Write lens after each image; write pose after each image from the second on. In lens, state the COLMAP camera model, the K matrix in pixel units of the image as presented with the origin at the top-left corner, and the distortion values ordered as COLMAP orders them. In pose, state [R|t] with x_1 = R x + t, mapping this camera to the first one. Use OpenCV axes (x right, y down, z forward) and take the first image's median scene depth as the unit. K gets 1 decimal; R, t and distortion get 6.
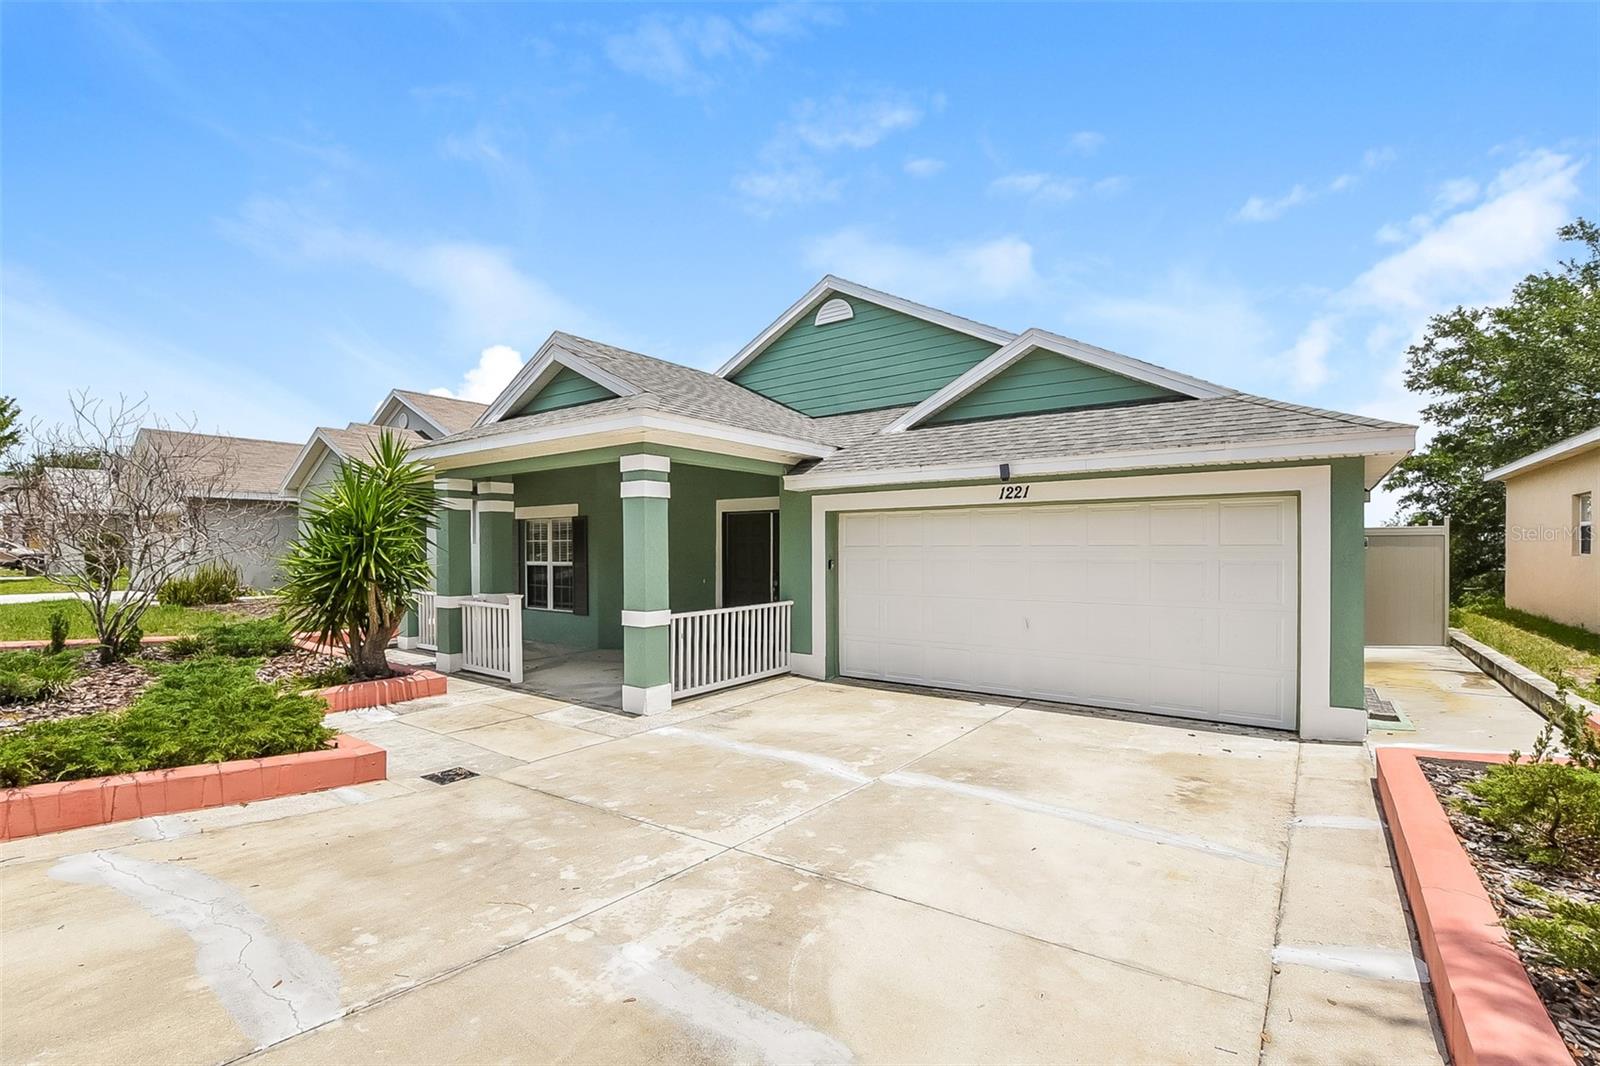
lens RADIAL K [[712.5, 0, 797.3], [0, 712.5, 545.4], [0, 0, 1]] dist [-0.016268, 0.001214]
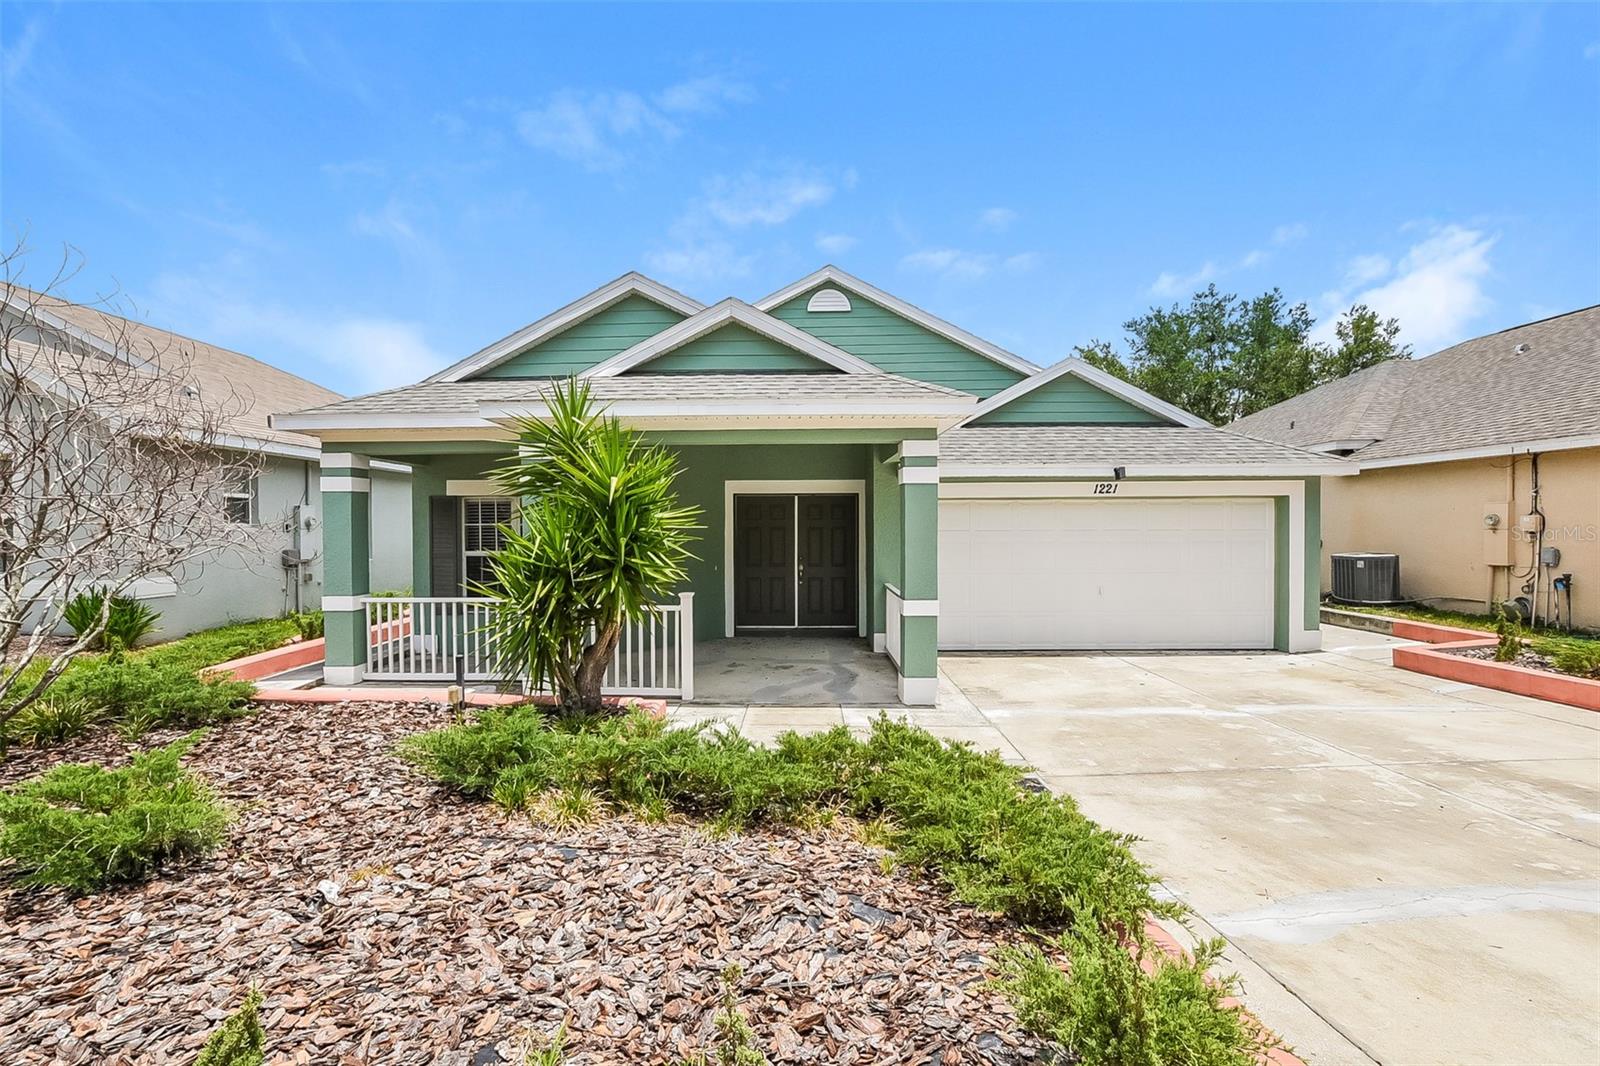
lens RADIAL K [[712.5, 0, 793.1], [0, 712.5, 529.4], [0, 0, 1]] dist [-0.016268, 0.001214]
pose [[0.811429, -0.005742, 0.584423, -0.928316], [0.000913, 0.999963, 0.008558, -0.013279], [-0.584450, -0.006411, 0.811404, 0.307641]]
